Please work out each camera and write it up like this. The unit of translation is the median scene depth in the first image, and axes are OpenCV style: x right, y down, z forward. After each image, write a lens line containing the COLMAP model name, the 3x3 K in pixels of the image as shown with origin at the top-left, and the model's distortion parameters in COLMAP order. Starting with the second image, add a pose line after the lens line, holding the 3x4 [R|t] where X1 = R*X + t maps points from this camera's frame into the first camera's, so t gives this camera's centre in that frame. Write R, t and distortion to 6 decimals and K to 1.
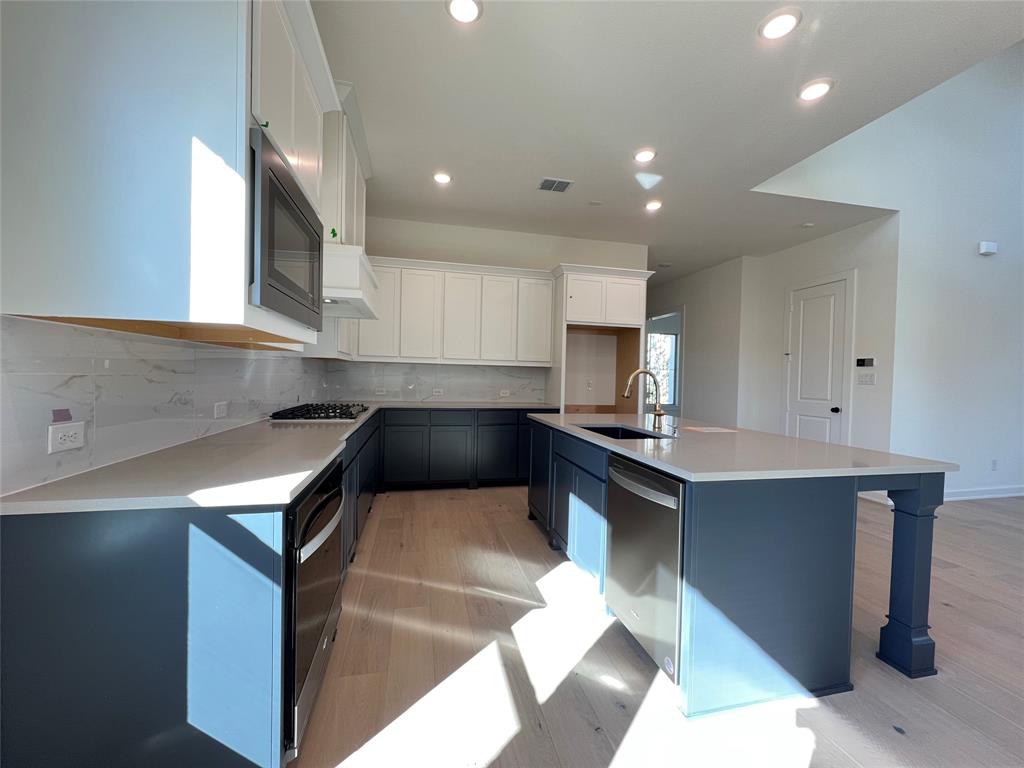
lens RADIAL K [[410.5, 0, 515.0], [0, 410.5, 385.3], [0, 0, 1]] dist [0.004375, -0.000353]
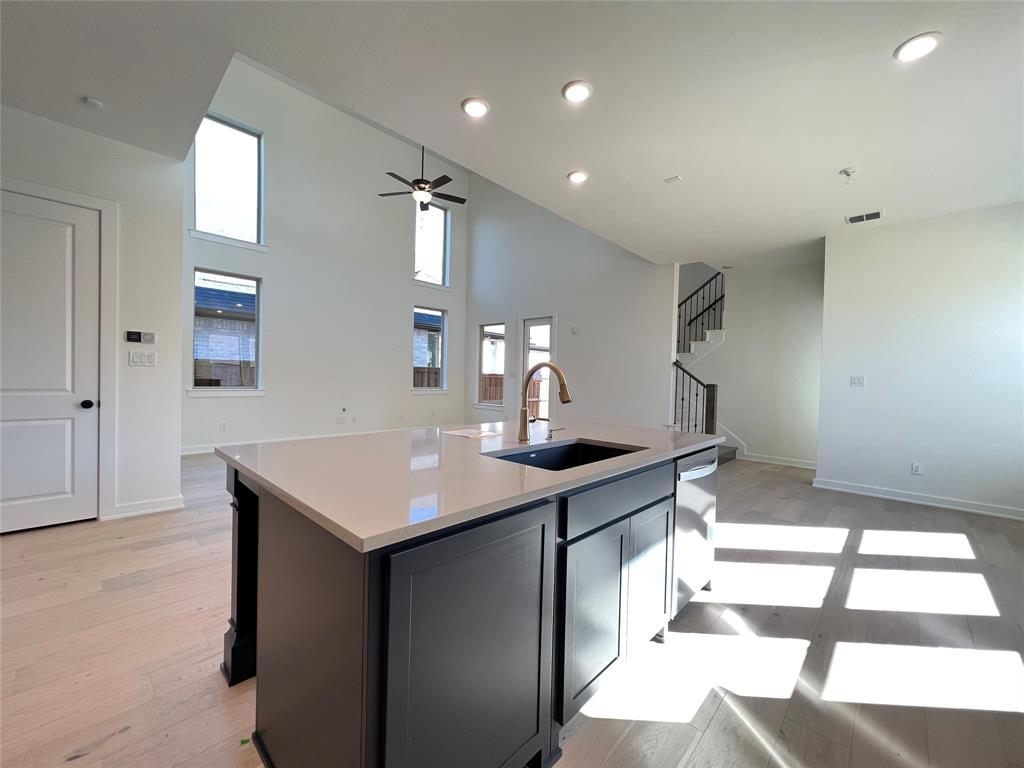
lens RADIAL K [[410.5, 0, 517.4], [0, 410.5, 383.7], [0, 0, 1]] dist [0.004375, -0.000353]
pose [[-0.547801, -0.050409, 0.835089, -0.337414], [-0.021244, 0.998699, 0.046349, -0.041673], [-0.836339, 0.007650, -0.548159, 1.789181]]
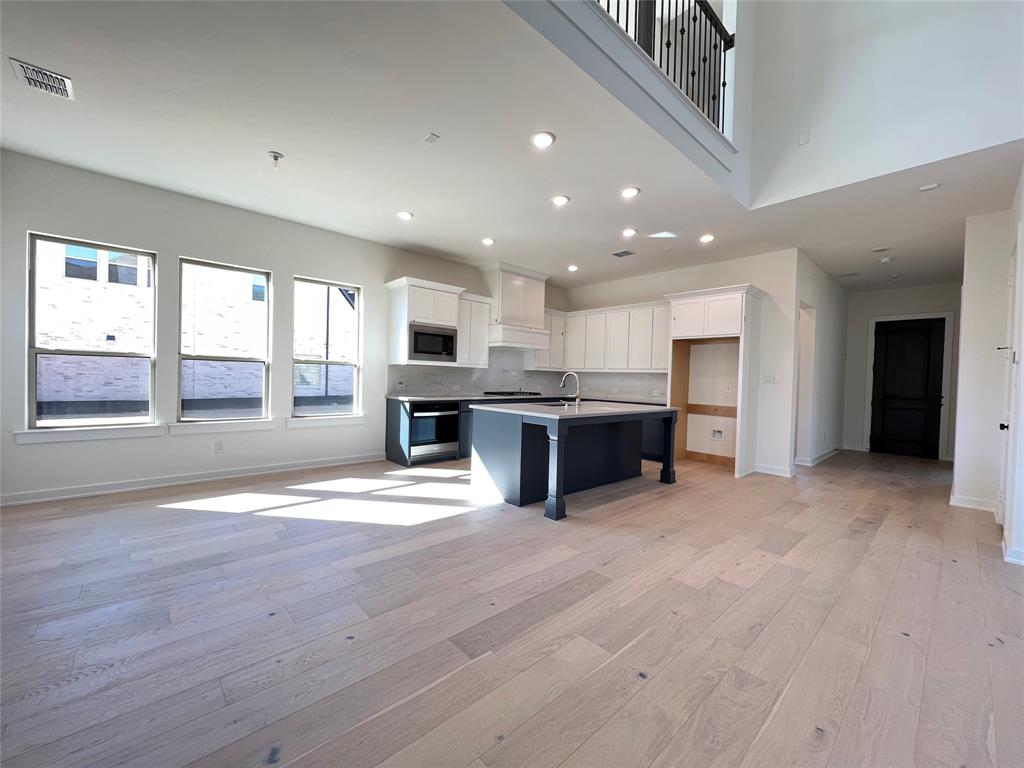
lens RADIAL K [[410.5, 0, 509.9], [0, 410.5, 384.0], [0, 0, 1]] dist [0.004375, -0.000353]
pose [[0.489251, 0.004202, -0.872133, 2.050762], [-0.035189, 0.999269, -0.014926, 0.057796], [0.871433, 0.037992, 0.489041, -0.156916]]
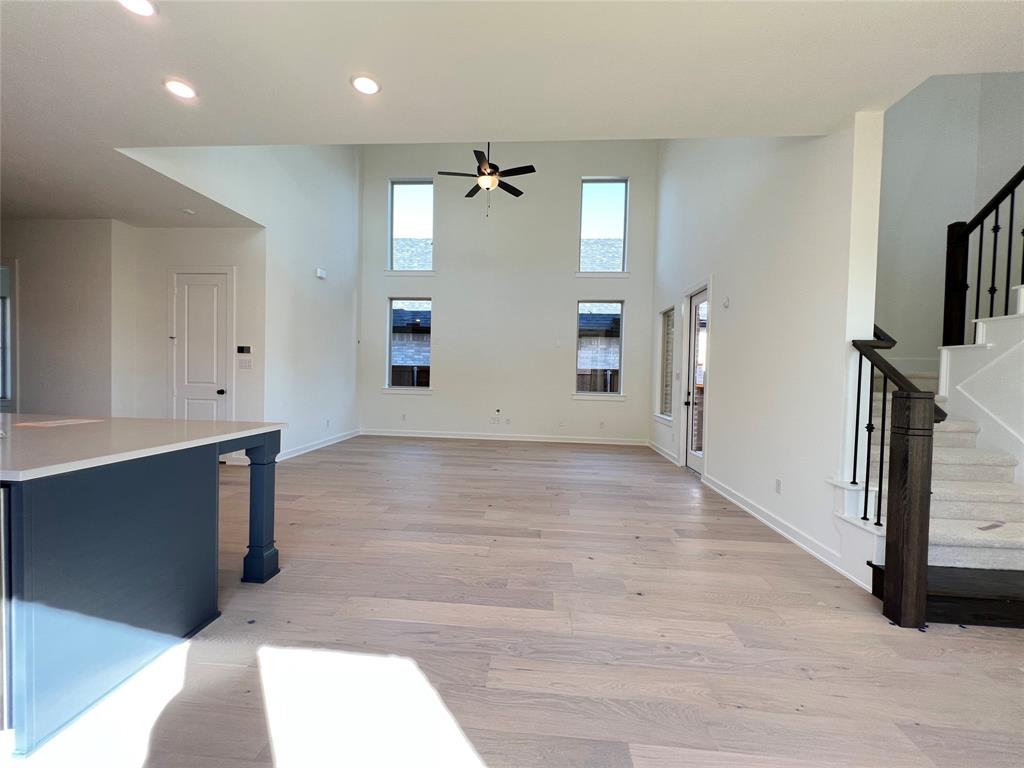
lens RADIAL K [[402.8, 0, 520.6], [0, 402.8, 387.0], [0, 0, 1]] dist [-0.016031, 0.000122]
pose [[0.282882, -0.040946, 0.958280, -0.027752], [0.000750, 0.999098, 0.042469, 0.006249], [-0.959154, -0.011295, 0.282658, -0.144222]]
